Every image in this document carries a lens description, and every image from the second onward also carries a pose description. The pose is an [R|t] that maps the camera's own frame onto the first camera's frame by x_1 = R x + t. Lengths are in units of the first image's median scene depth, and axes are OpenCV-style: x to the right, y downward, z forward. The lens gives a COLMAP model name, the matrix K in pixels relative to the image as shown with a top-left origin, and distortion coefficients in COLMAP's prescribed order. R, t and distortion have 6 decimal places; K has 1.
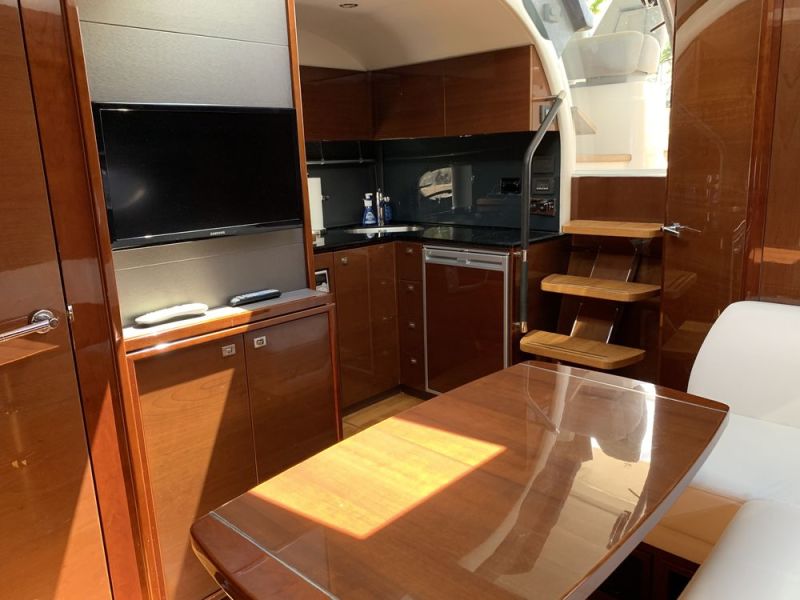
lens RADIAL K [[618.3, 0, 400.0], [0, 618.3, 300.0], [0, 0, 1]] dist [0.008930, -0.003374]
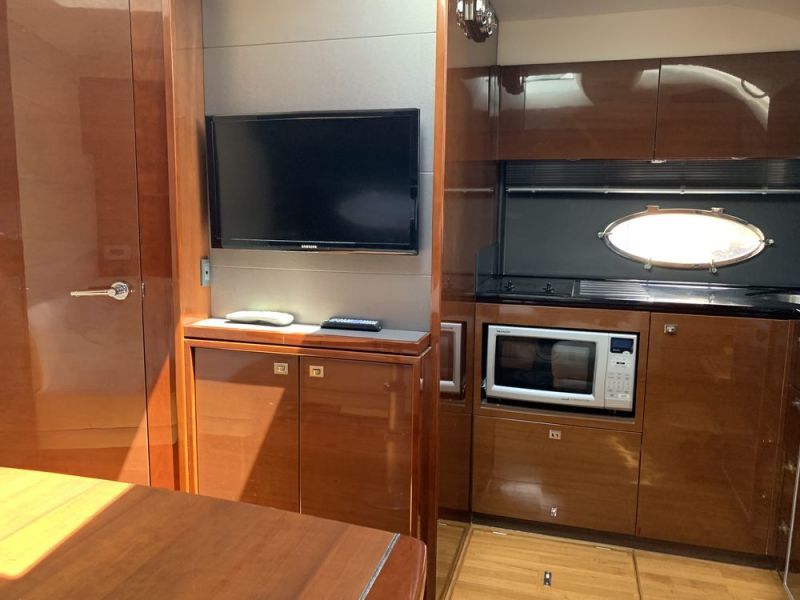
lens RADIAL K [[611.2, 0, 404.6], [0, 611.2, 296.8], [0, 0, 1]] dist [0.106049, -0.182450]
pose [[0.465461, 0.169566, -0.868673, 0.604774], [-0.226300, 0.971652, 0.068409, -0.130853], [0.855648, 0.164739, 0.490639, 0.678879]]
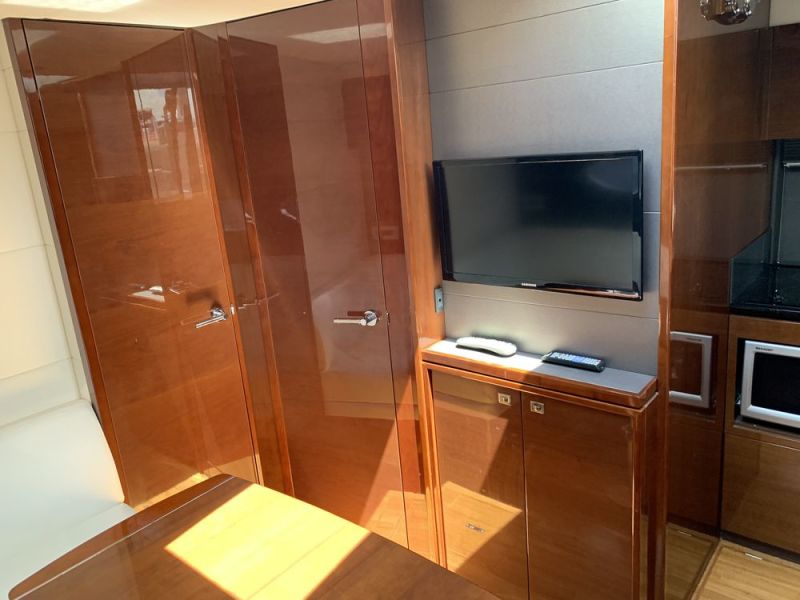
lens RADIAL K [[618.3, 0, 400.0], [0, 618.3, 300.0], [0, 0, 1]] dist [0.008930, -0.003374]
pose [[0.064056, 0.294203, -0.953594, 0.616699], [-0.134796, 0.949350, 0.283839, -0.331115], [0.988801, 0.110359, 0.100469, 0.709681]]
